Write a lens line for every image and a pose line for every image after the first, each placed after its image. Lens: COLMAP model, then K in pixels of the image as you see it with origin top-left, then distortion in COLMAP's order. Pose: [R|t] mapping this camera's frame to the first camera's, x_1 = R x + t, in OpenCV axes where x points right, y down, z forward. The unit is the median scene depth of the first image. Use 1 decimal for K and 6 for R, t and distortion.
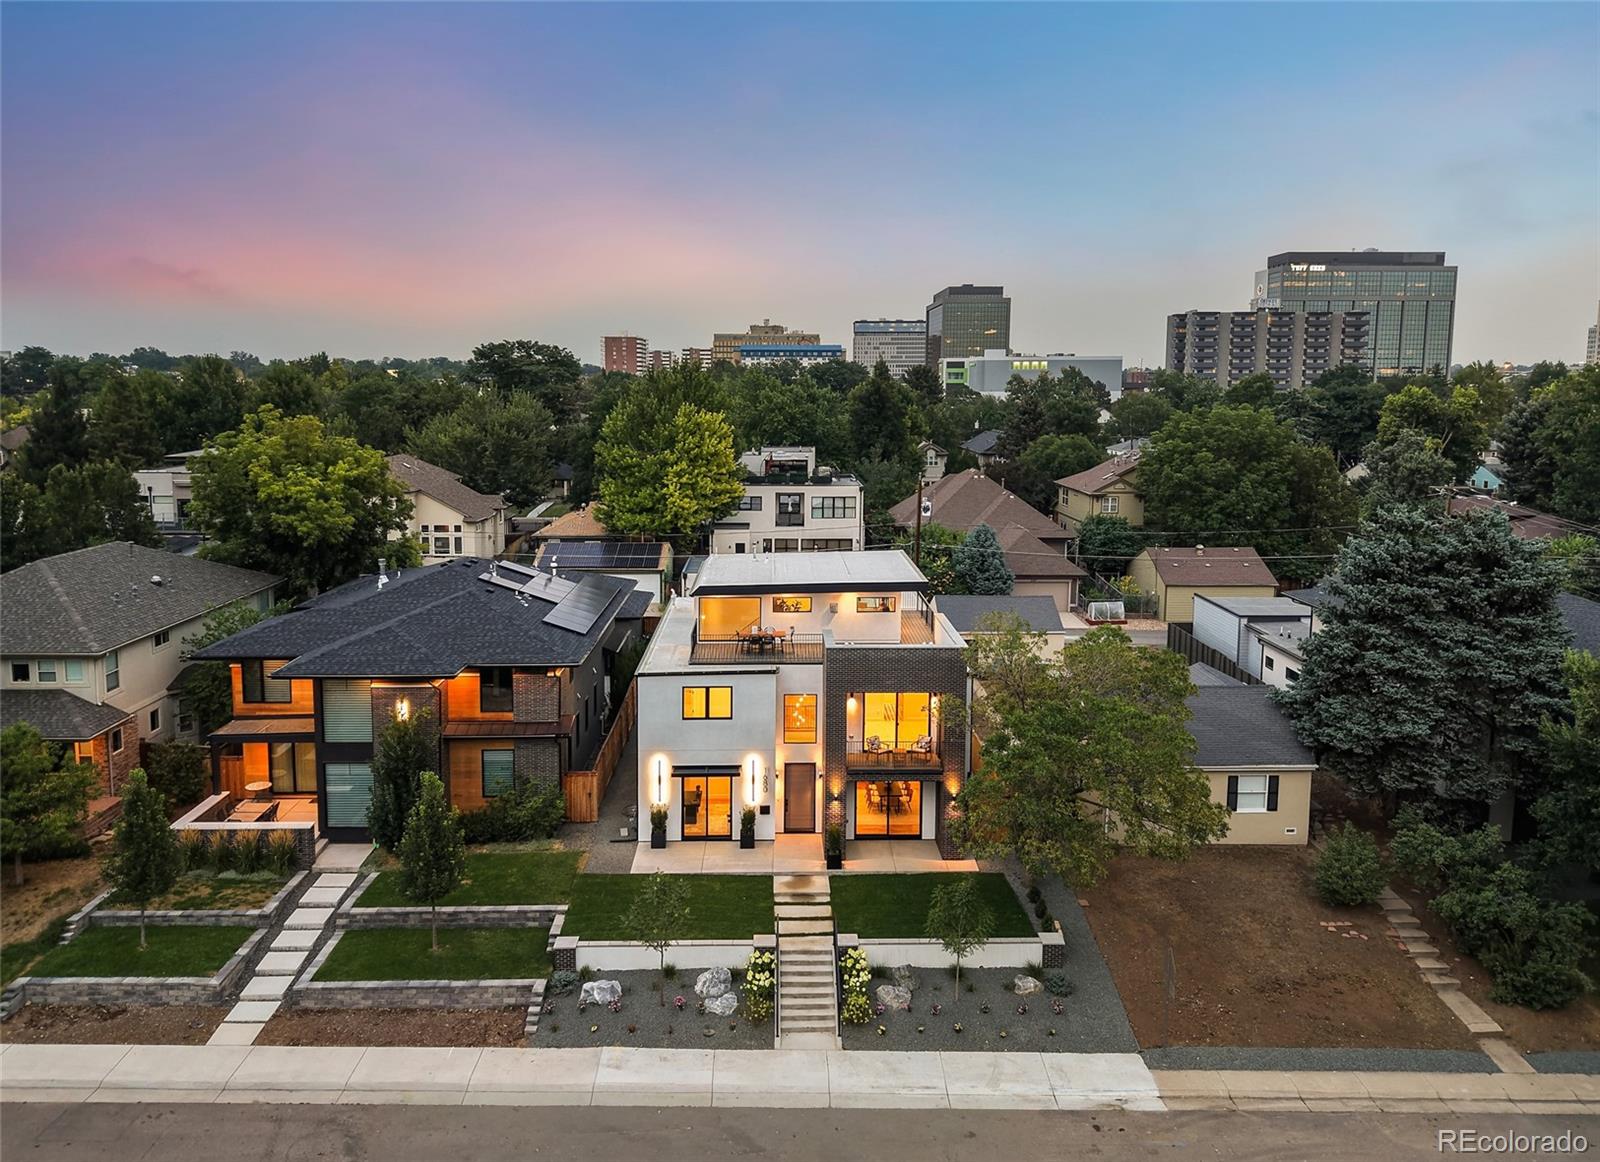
lens RADIAL K [[1171.1, 0, 797.8], [0, 1171.1, 538.7], [0, 0, 1]] dist [0.005870, -0.031049]
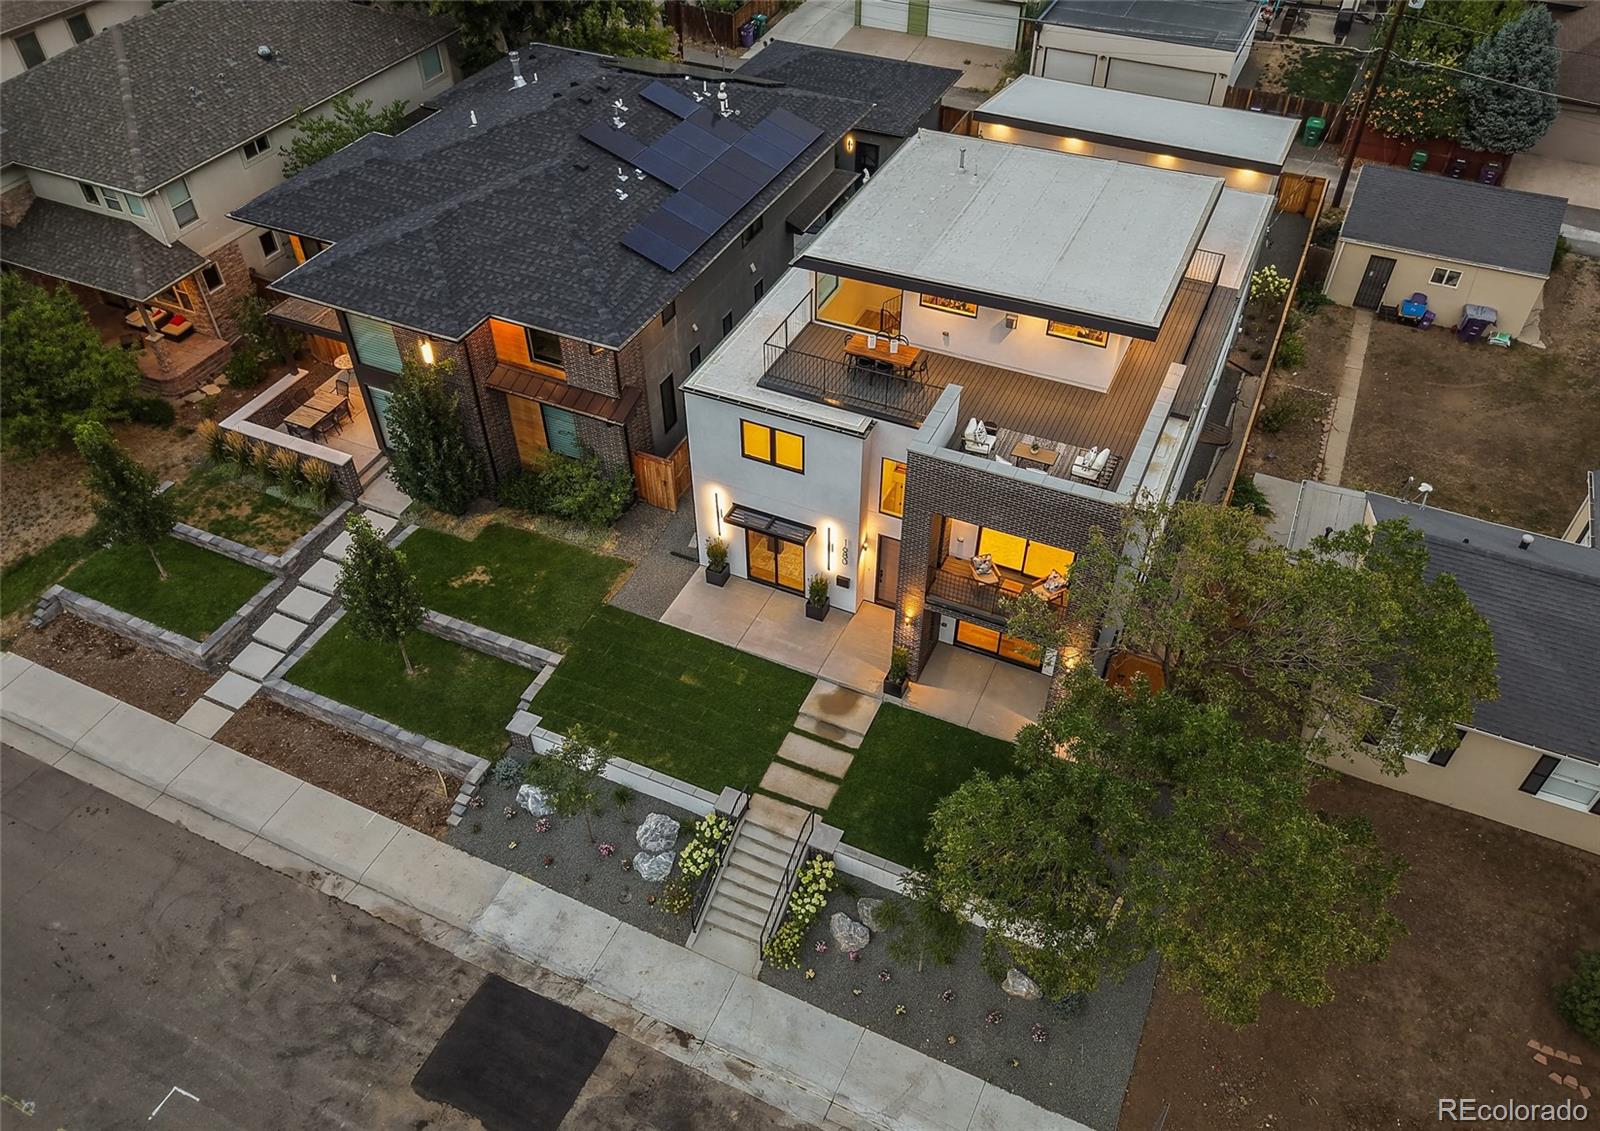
lens RADIAL K [[1162.2, 0, 804.0], [0, 1162.2, 624.7], [0, 0, 1]] dist [0.040826, -0.070832]
pose [[0.897204, 0.315591, -0.308913, 0.215693], [-0.059104, 0.779023, 0.624203, -0.243132], [0.437644, -0.541779, 0.717596, 0.494300]]
